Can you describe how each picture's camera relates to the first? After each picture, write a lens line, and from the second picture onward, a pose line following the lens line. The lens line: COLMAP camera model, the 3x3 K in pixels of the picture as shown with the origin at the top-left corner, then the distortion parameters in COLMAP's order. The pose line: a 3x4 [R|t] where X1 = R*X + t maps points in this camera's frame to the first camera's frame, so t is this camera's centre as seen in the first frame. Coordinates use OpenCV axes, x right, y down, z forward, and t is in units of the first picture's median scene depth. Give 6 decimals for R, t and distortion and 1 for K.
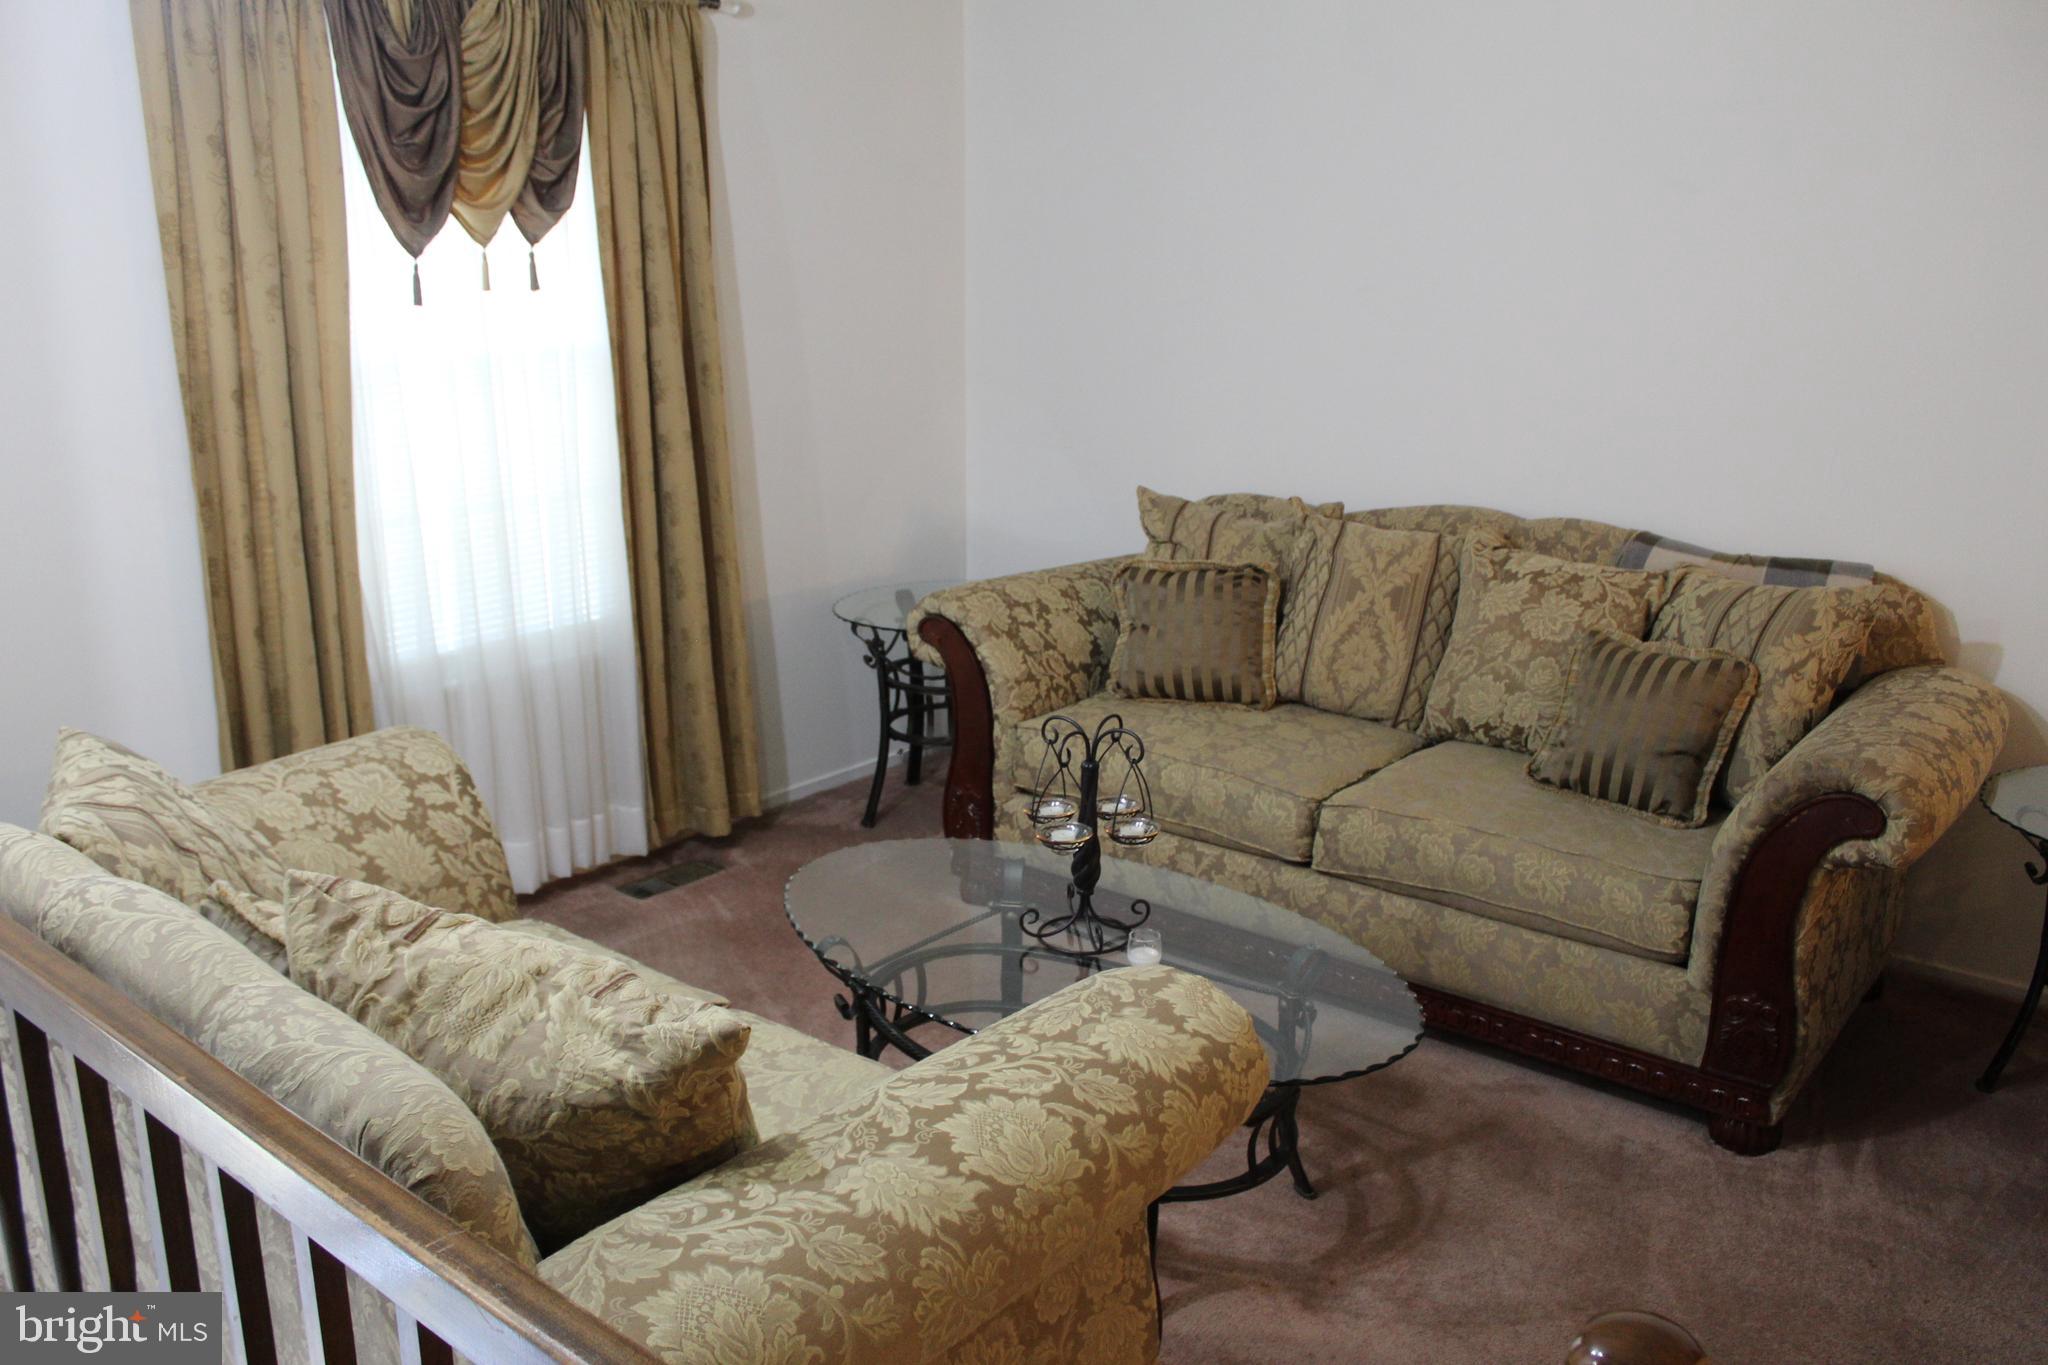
lens RADIAL K [[1708.4, 0, 1024.0], [0, 1708.4, 682.5], [0, 0, 1]] dist [-0.163438, 0.144529]
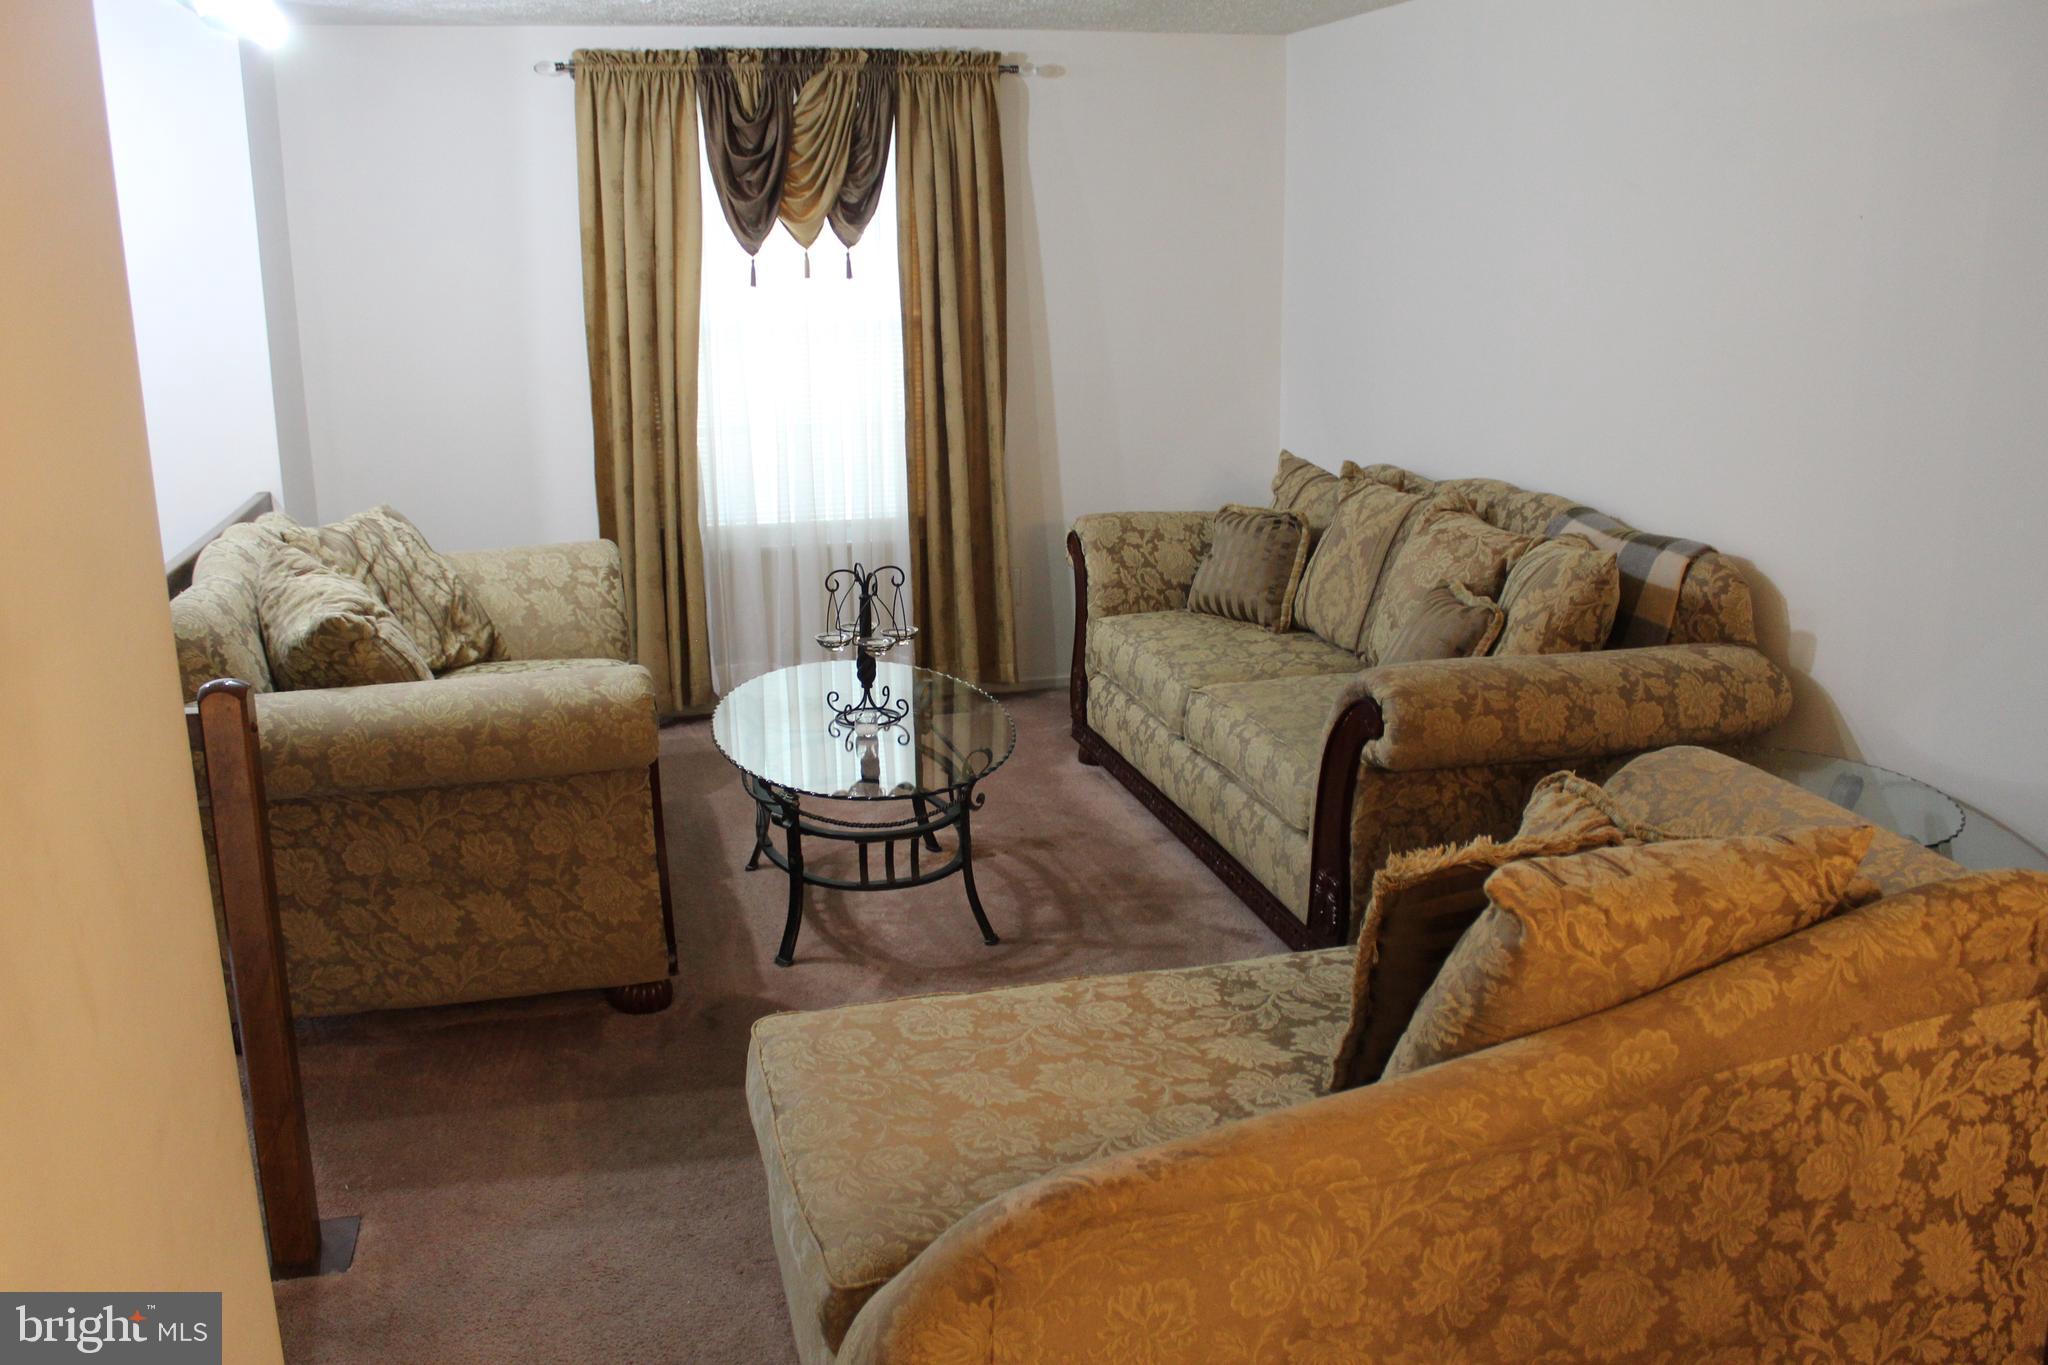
lens RADIAL K [[1717.9, 0, 1024.5], [0, 1717.9, 648.6], [0, 0, 1]] dist [-0.179210, 0.139284]
pose [[0.810646, 0.128109, -0.571350, 0.704169], [-0.145333, 0.989260, 0.015612, 0.035060], [0.567214, 0.070380, 0.820558, -0.088885]]
